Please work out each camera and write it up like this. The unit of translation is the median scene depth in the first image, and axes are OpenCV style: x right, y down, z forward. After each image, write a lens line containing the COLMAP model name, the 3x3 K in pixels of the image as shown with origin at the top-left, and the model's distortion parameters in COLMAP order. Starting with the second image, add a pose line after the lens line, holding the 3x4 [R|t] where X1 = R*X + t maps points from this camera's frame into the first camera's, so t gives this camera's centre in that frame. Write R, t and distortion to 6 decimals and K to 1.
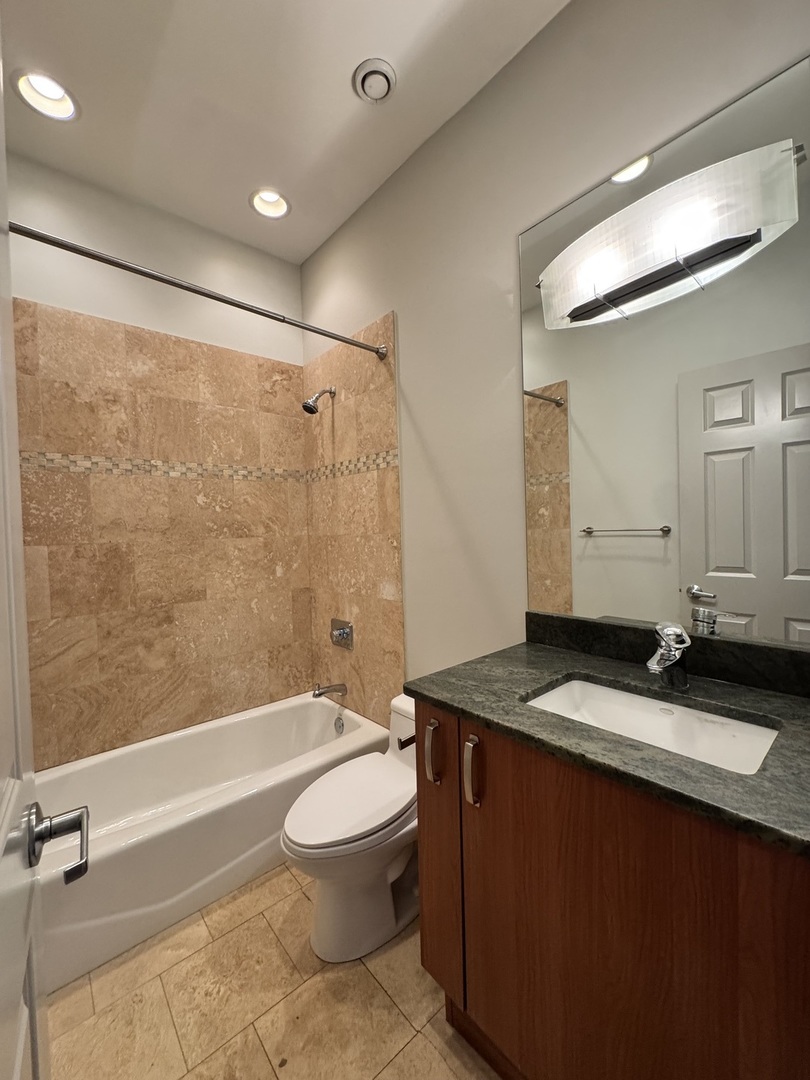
lens RADIAL K [[432.9, 0, 404.9], [0, 432.9, 537.1], [0, 0, 1]] dist [-0.002032, 0.000189]
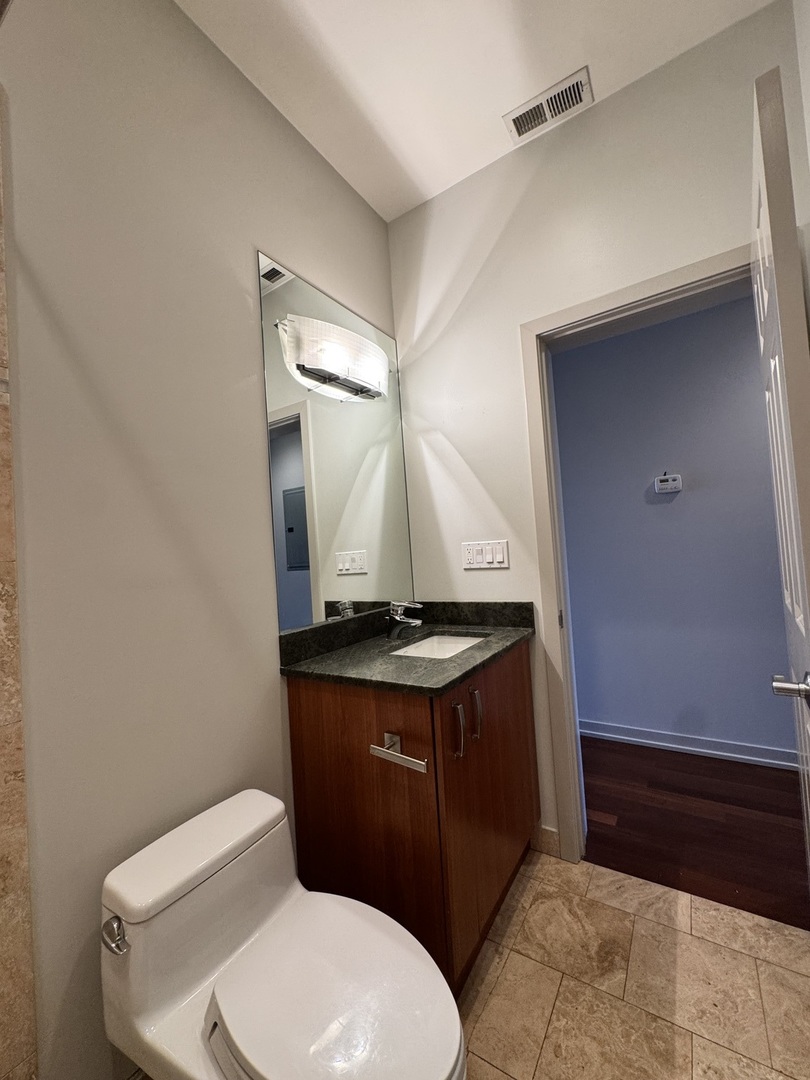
lens RADIAL K [[432.9, 0, 404.9], [0, 432.9, 537.1], [0, 0, 1]] dist [-0.002032, 0.000189]
pose [[-0.268461, 0.083336, 0.959679, -0.946899], [0.090958, 0.993993, -0.060871, 0.056874], [-0.958987, 0.070949, -0.274428, 1.317012]]
